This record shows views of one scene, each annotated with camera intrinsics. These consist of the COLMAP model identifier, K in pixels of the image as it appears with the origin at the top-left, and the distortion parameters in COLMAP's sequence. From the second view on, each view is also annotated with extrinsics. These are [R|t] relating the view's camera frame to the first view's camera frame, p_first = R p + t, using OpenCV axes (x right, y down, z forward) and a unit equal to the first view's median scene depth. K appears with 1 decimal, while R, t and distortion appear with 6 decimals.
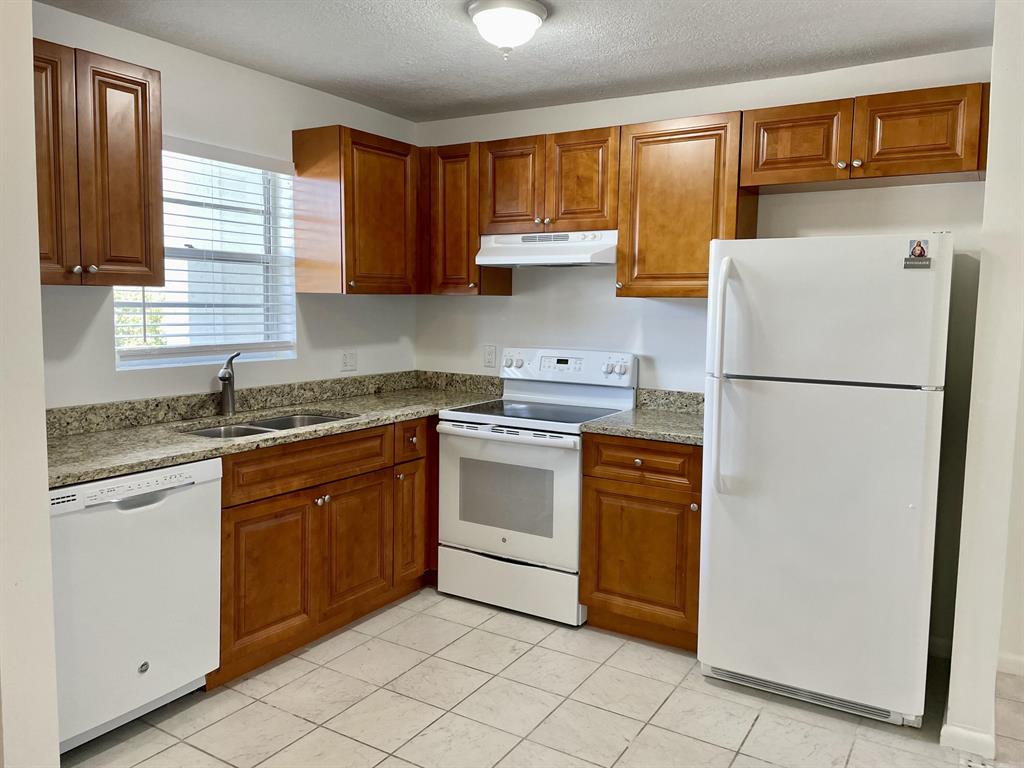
lens RADIAL K [[771.1, 0, 514.9], [0, 771.1, 369.6], [0, 0, 1]] dist [0.064801, -0.000944]
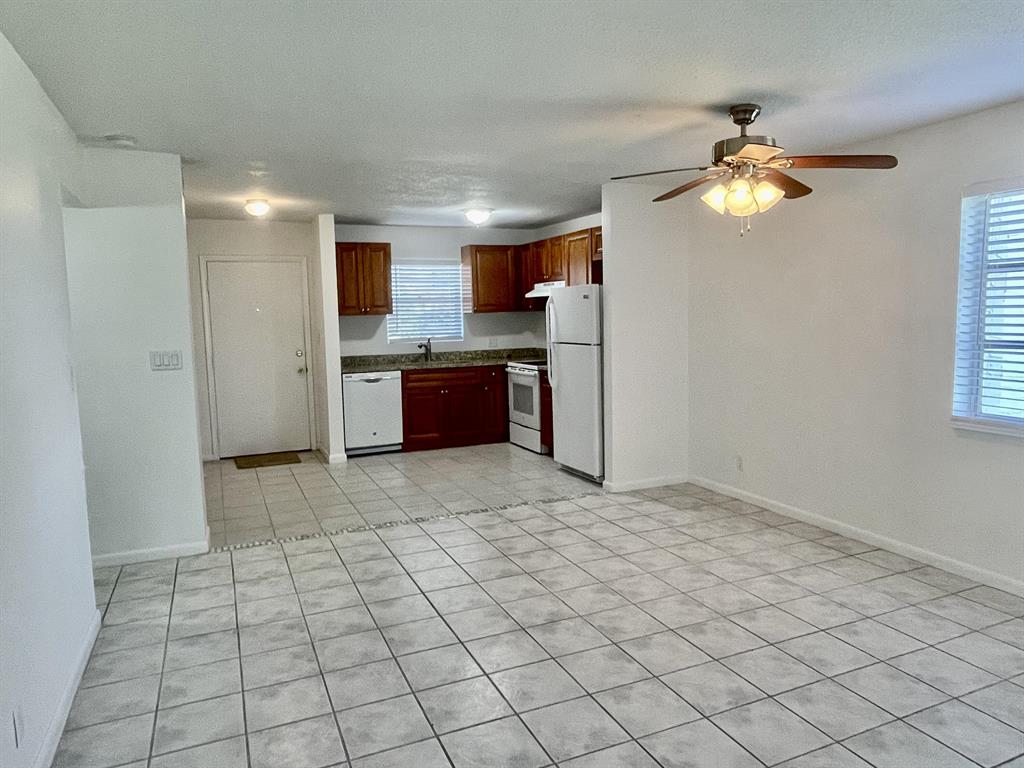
lens RADIAL K [[697.6, 0, 512.0], [0, 697.6, 384.0], [0, 0, 1]] dist [-0.003030, -0.000656]
pose [[0.815509, 0.023652, -0.578261, 1.151496], [-0.015886, 0.999703, 0.018486, 0.081582], [0.578526, -0.005889, 0.815643, -0.708498]]
